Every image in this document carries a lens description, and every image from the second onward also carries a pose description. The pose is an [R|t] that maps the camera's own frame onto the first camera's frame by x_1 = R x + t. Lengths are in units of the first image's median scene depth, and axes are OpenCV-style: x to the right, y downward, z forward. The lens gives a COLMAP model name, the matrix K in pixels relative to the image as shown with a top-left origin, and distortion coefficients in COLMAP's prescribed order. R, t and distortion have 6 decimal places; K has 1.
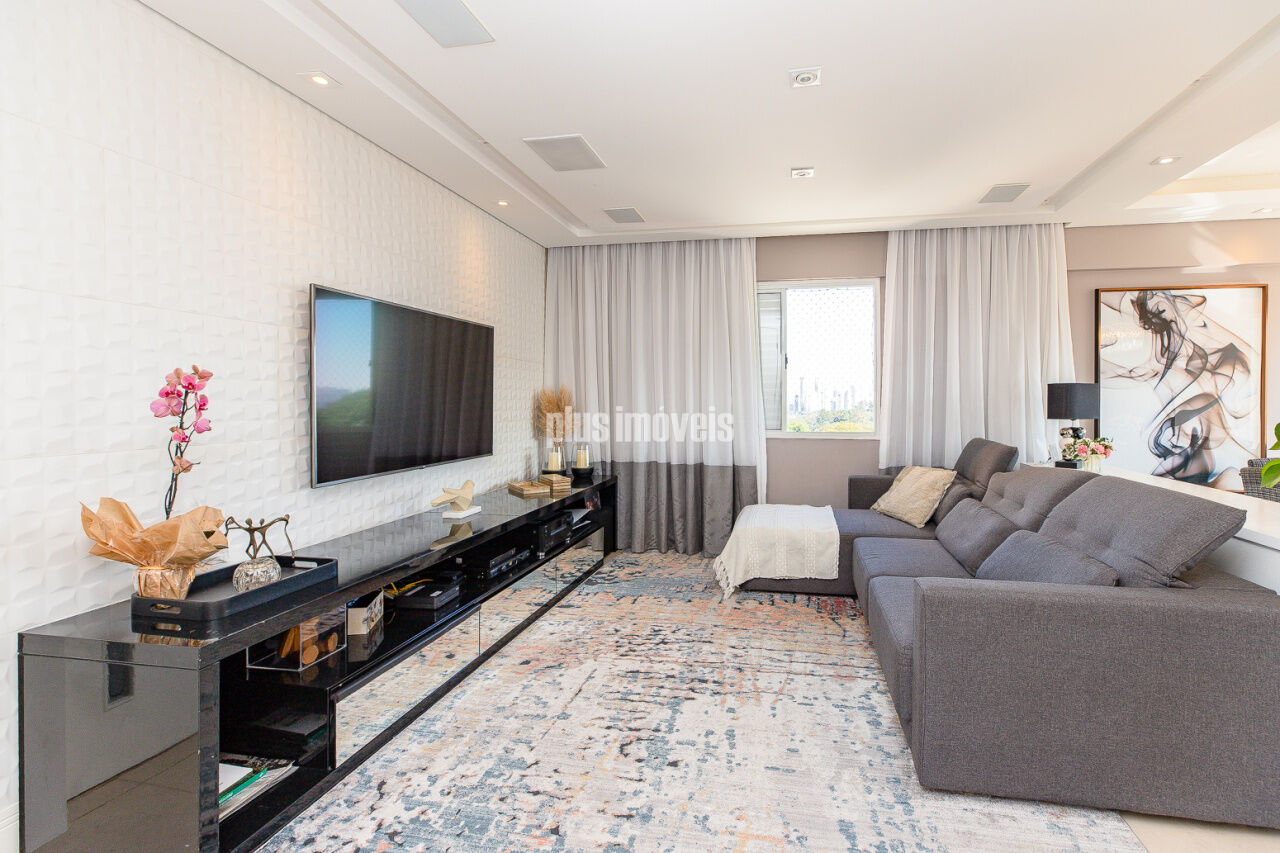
lens RADIAL K [[591.2, 0, 663.7], [0, 591.2, 405.8], [0, 0, 1]] dist [-0.002170, 0.000099]
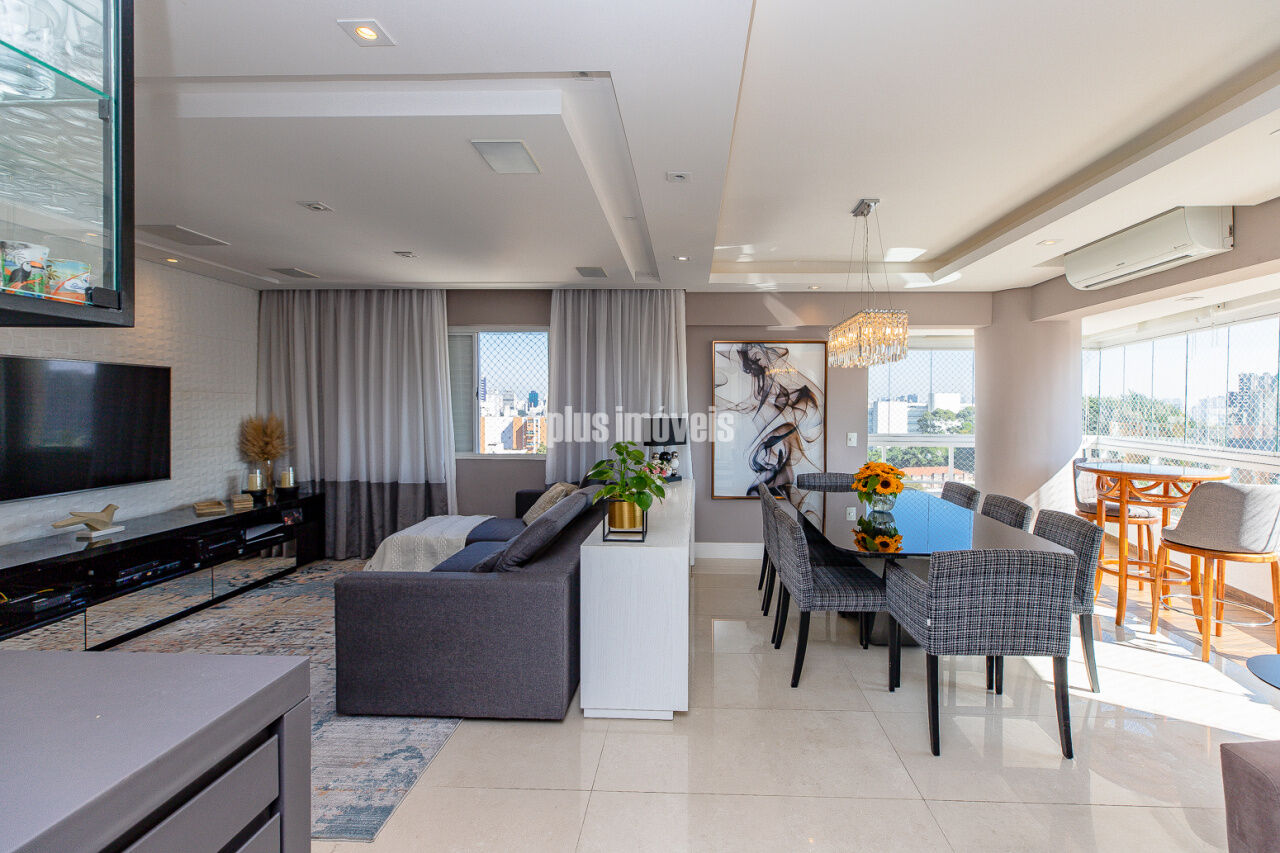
lens RADIAL K [[591.2, 0, 657.9], [0, 591.2, 413.5], [0, 0, 1]] dist [-0.002170, 0.000099]
pose [[0.988855, 0.000839, 0.148879, 0.437593], [-0.001568, 0.999987, 0.004781, -0.048027], [-0.148873, -0.004961, 0.988844, -0.249094]]
